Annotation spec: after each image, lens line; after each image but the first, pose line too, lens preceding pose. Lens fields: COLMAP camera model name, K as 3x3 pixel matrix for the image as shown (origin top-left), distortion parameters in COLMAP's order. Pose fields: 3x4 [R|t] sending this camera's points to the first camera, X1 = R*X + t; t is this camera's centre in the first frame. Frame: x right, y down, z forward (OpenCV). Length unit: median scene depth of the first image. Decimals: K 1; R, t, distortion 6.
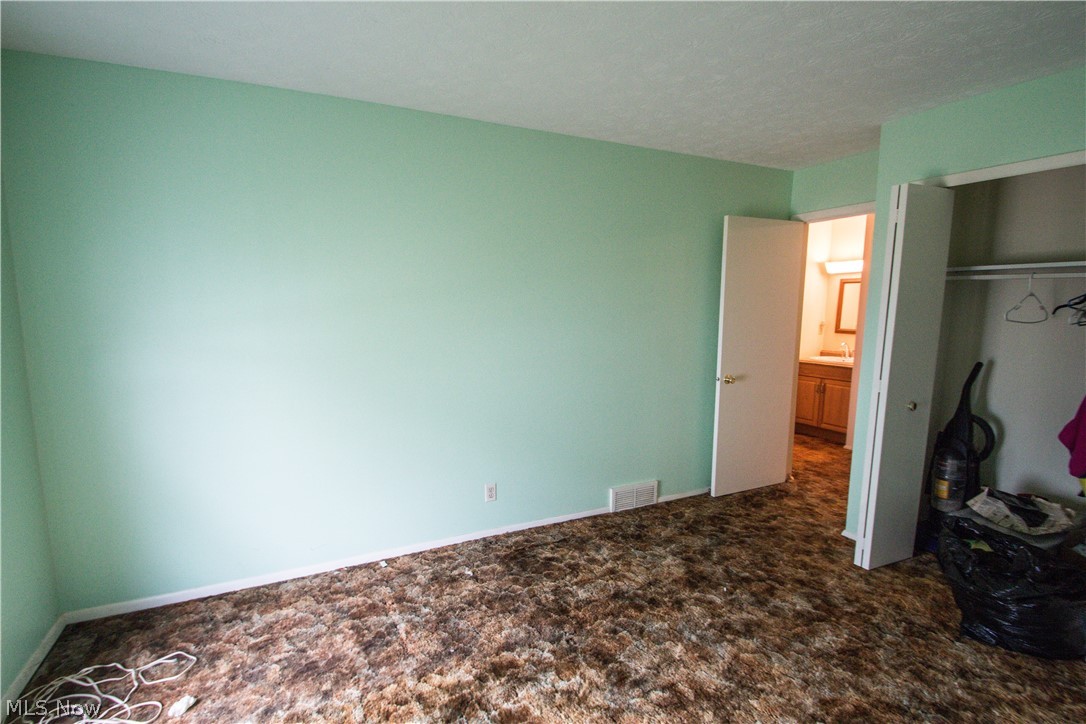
lens RADIAL K [[505.9, 0, 535.6], [0, 505.9, 377.5], [0, 0, 1]] dist [0.000122, -0.000942]
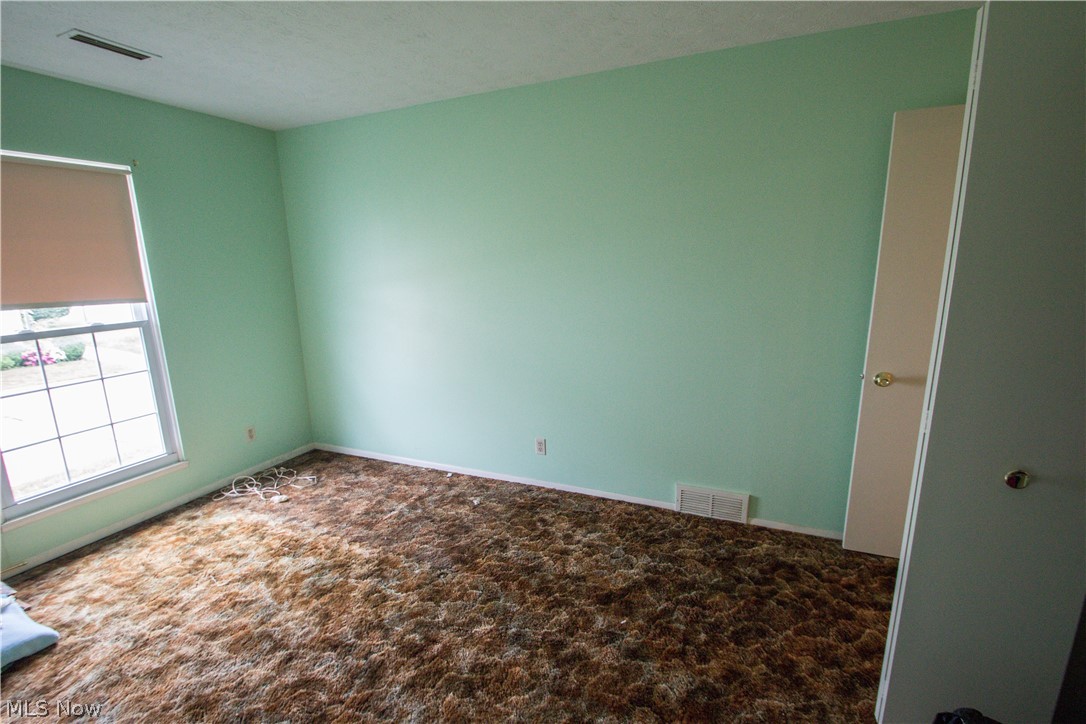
lens RADIAL K [[505.9, 0, 535.6], [0, 505.9, 377.5], [0, 0, 1]] dist [0.000122, -0.000942]
pose [[0.646084, 0.150639, -0.748254, 0.768158], [-0.089475, 0.988520, 0.121751, -0.049500], [0.758004, -0.011711, 0.652145, 0.341868]]
